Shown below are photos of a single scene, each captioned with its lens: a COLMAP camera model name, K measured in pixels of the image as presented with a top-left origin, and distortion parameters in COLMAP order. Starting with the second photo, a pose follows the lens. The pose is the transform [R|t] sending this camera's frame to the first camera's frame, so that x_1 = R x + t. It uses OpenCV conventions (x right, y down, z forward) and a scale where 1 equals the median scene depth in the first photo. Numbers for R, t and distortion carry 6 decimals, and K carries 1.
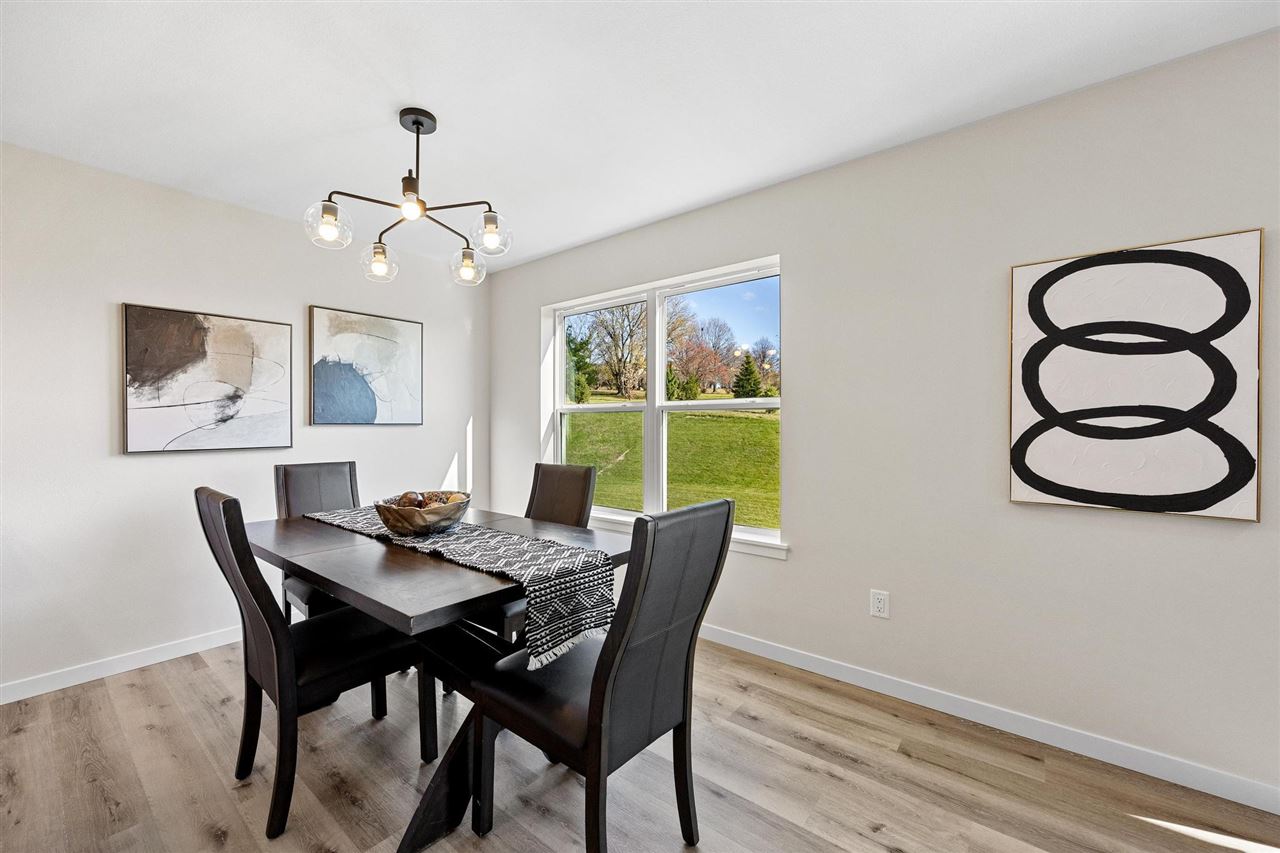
lens RADIAL K [[513.2, 0, 594.5], [0, 513.2, 427.1], [0, 0, 1]] dist [-0.000195, 0.000288]
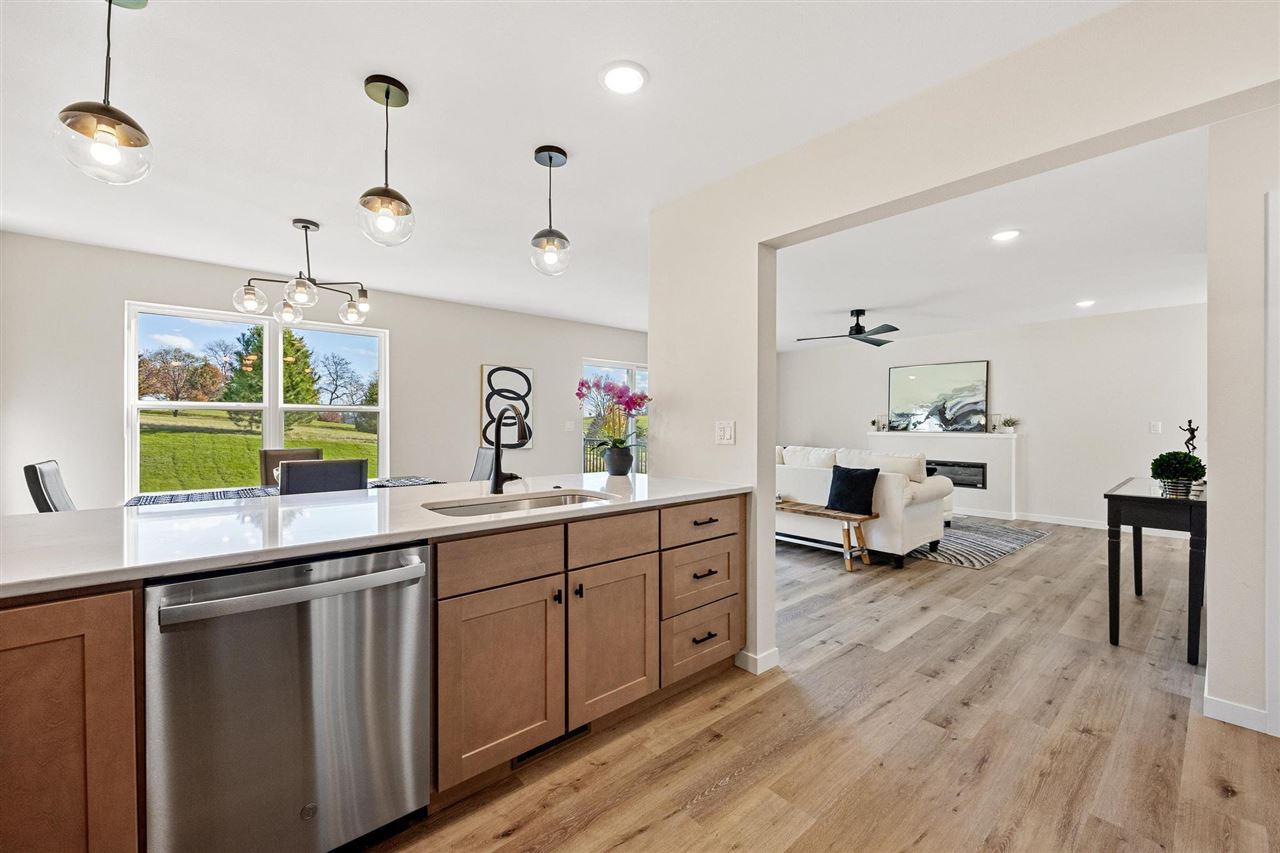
lens RADIAL K [[510.2, 0, 640.0], [0, 510.2, 426.5], [0, 0, 1]] dist [0.001127, -0.000035]
pose [[0.137829, -0.007036, 0.990431, -1.419991], [0.002985, 0.999973, 0.006688, 0.003089], [-0.990452, 0.002035, 0.137846, -0.170013]]
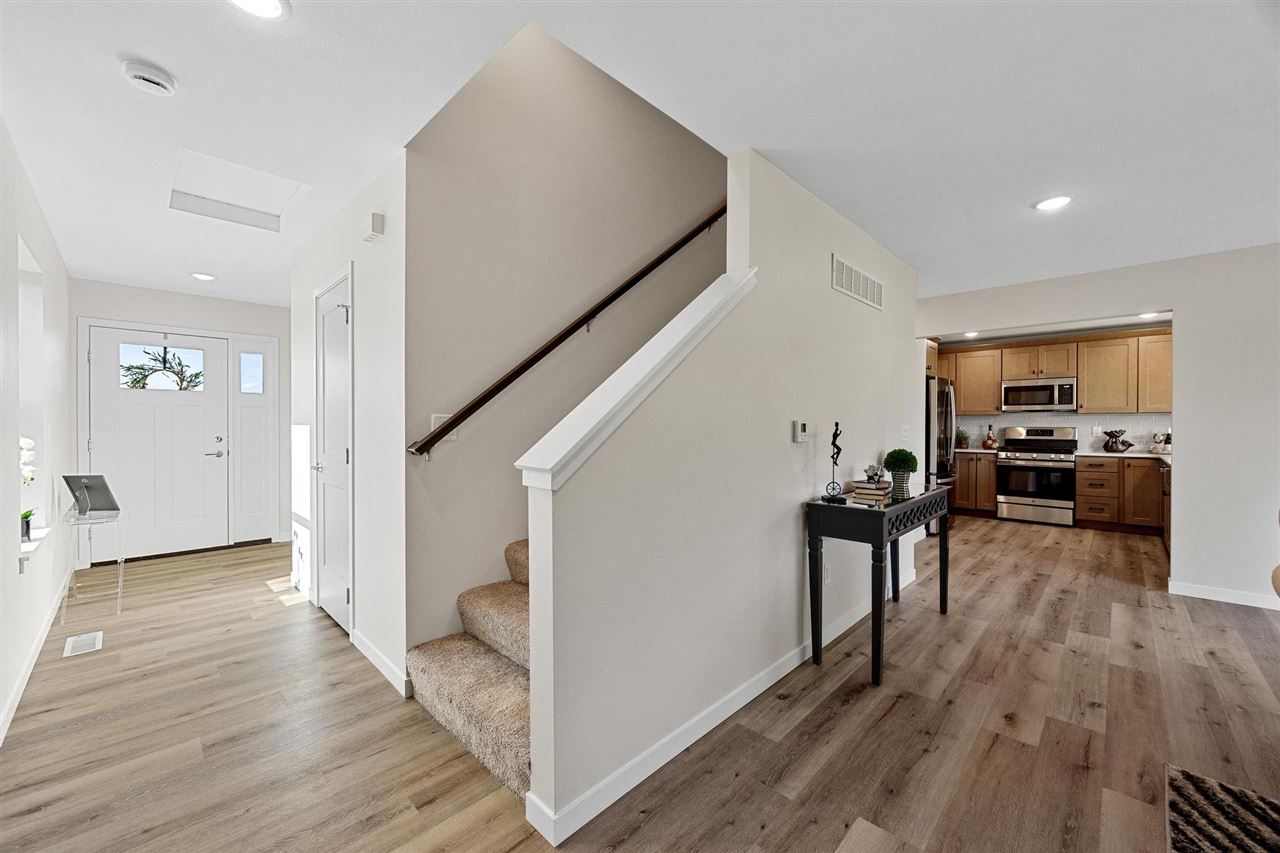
lens RADIAL K [[491.8, 0, 638.9], [0, 491.8, 429.8], [0, 0, 1]] dist [-0.002005, -0.000020]
pose [[-0.061859, 0.006489, -0.998064, 1.149817], [-0.007298, 0.999949, 0.006954, 0.012344], [0.998058, 0.007714, -0.061809, -1.760773]]
